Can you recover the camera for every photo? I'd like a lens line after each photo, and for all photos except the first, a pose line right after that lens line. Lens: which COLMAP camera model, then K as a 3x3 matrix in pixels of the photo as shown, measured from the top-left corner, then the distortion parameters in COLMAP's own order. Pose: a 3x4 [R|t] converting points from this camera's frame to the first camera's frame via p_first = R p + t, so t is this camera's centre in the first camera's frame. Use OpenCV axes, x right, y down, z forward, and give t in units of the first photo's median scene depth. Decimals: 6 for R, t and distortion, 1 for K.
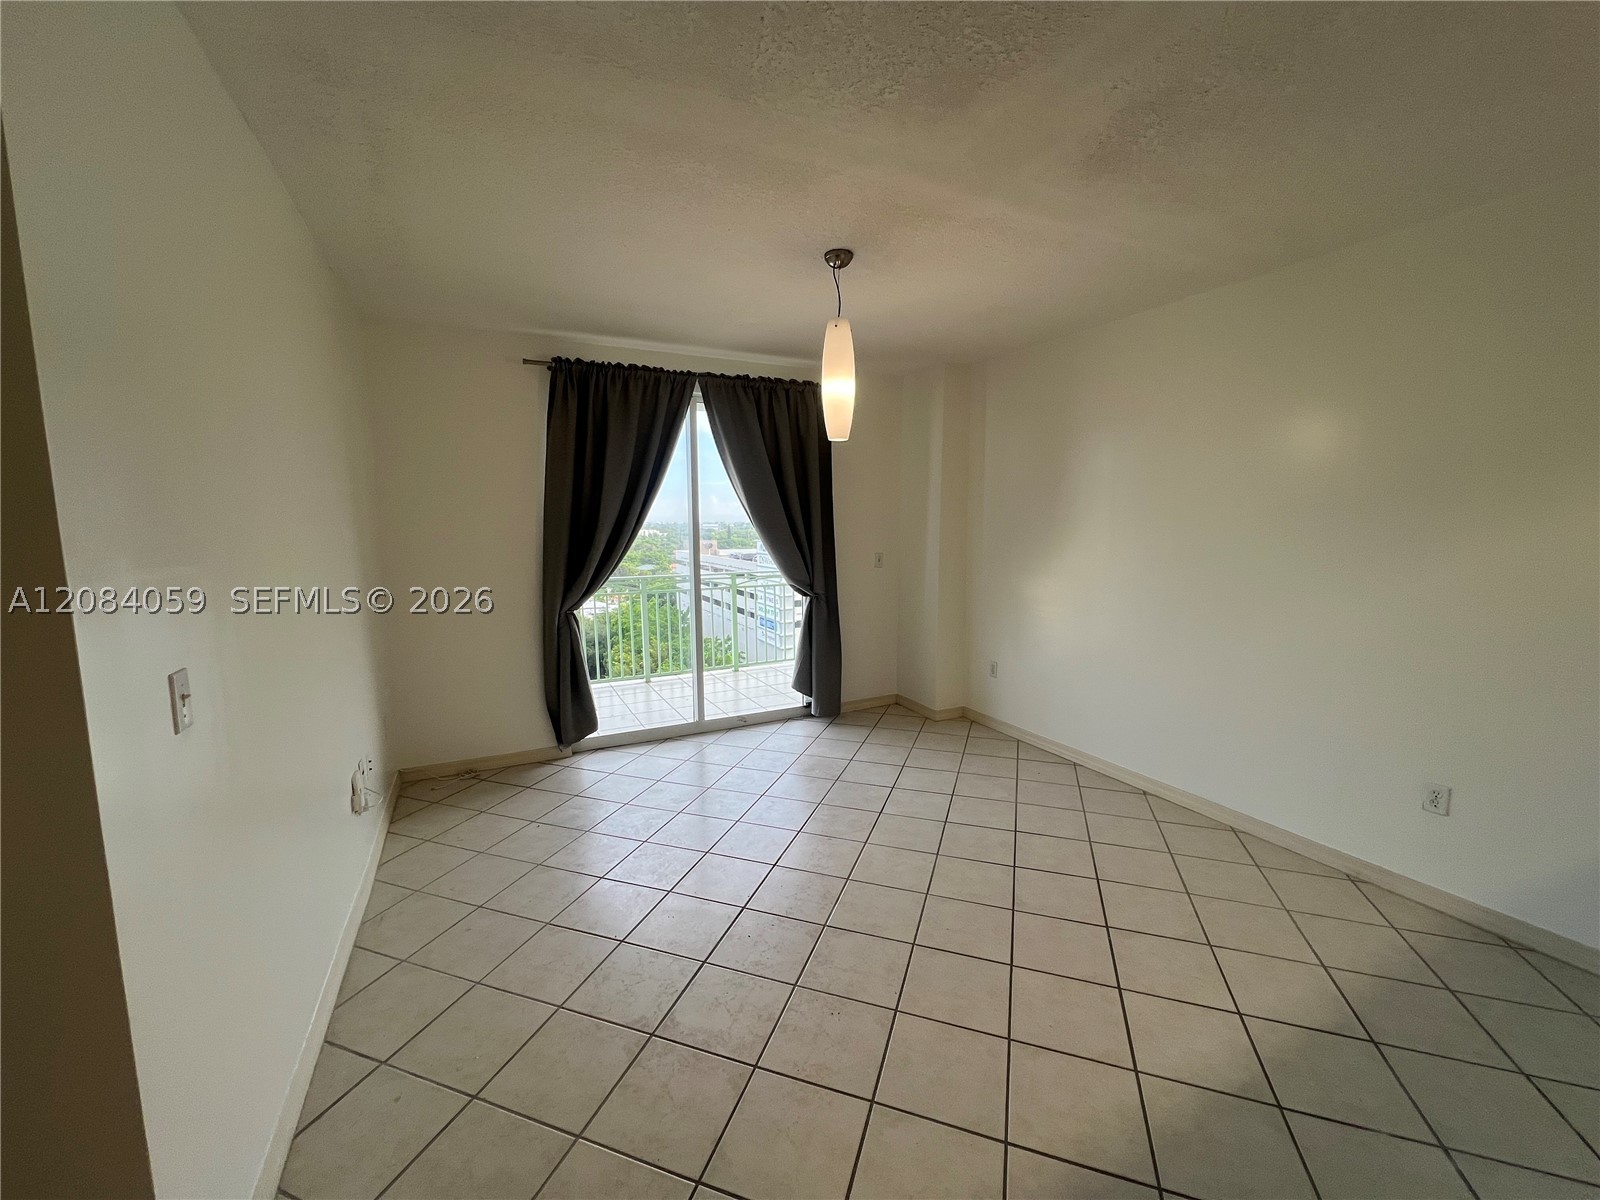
lens RADIAL K [[637.5, 0, 795.7], [0, 637.5, 596.4], [0, 0, 1]] dist [-0.002540, -0.000135]
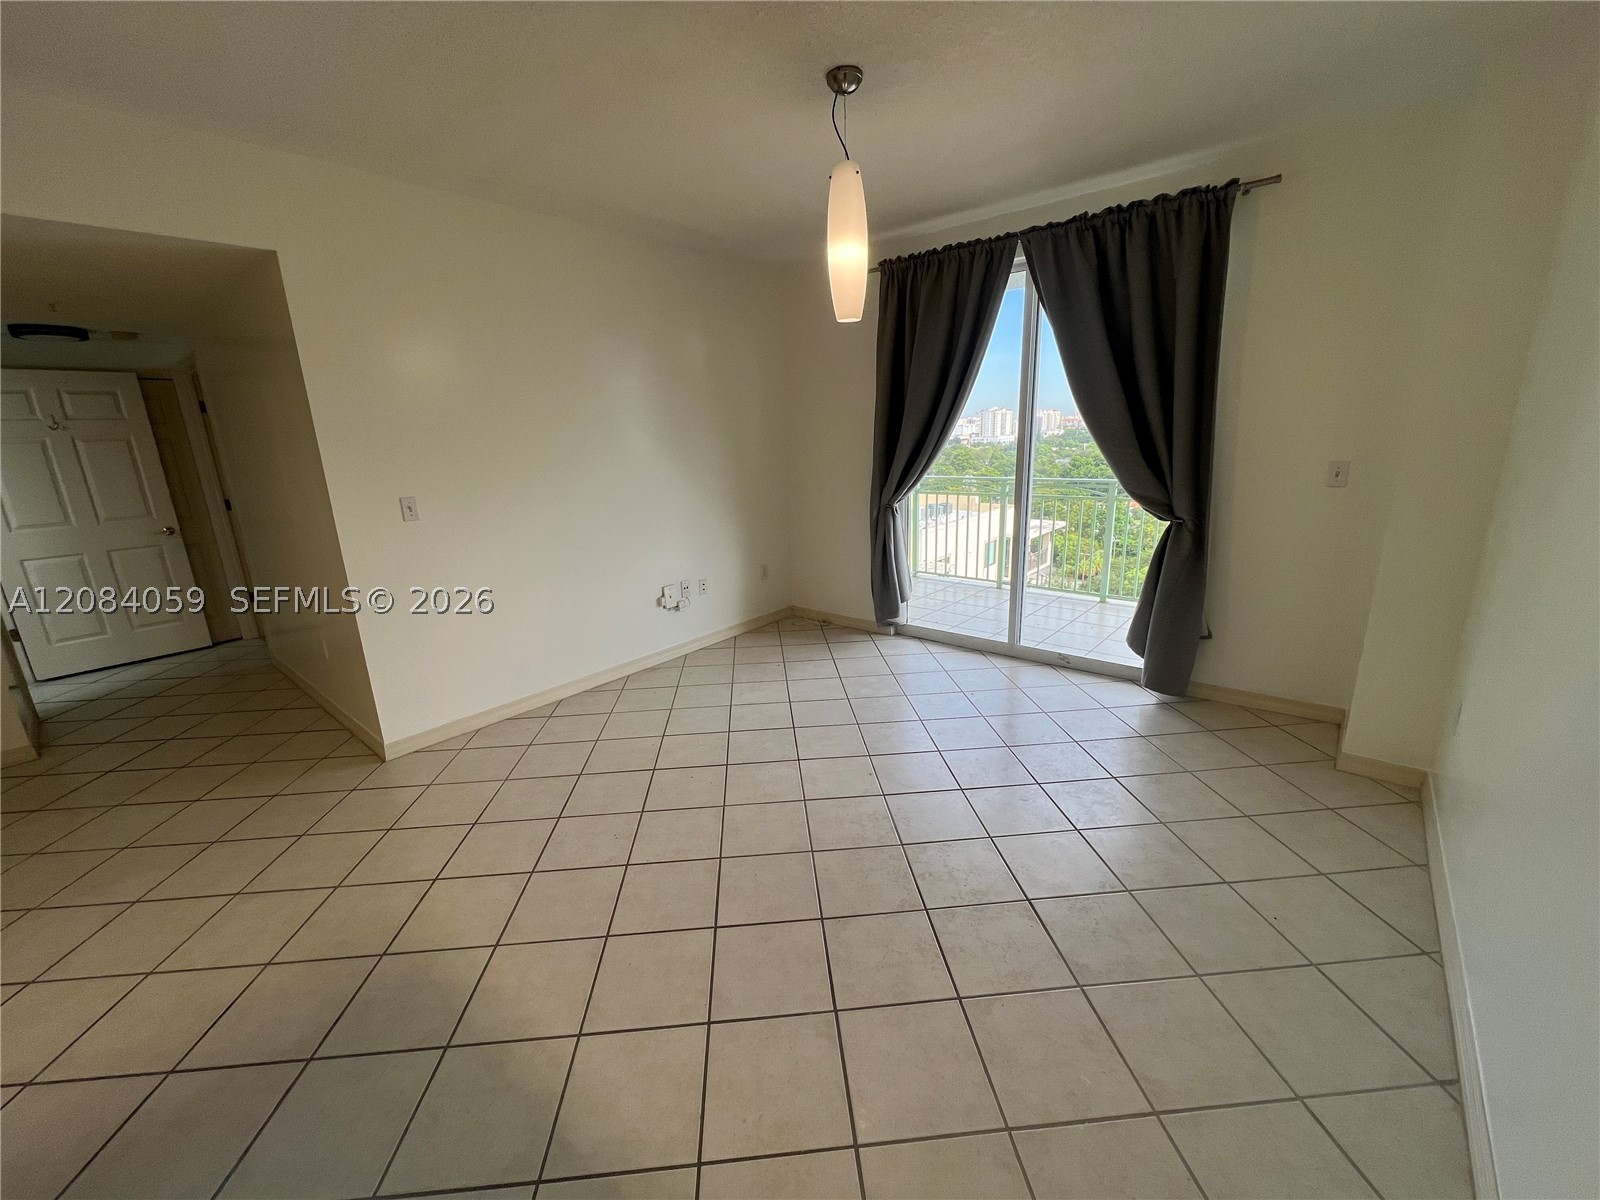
lens RADIAL K [[637.5, 0, 795.7], [0, 637.5, 596.4], [0, 0, 1]] dist [-0.002540, -0.000135]
pose [[0.407681, 0.226031, -0.884707, 0.551376], [-0.071109, 0.973795, 0.216025, -0.046943], [0.910351, -0.025159, 0.413071, 0.374917]]
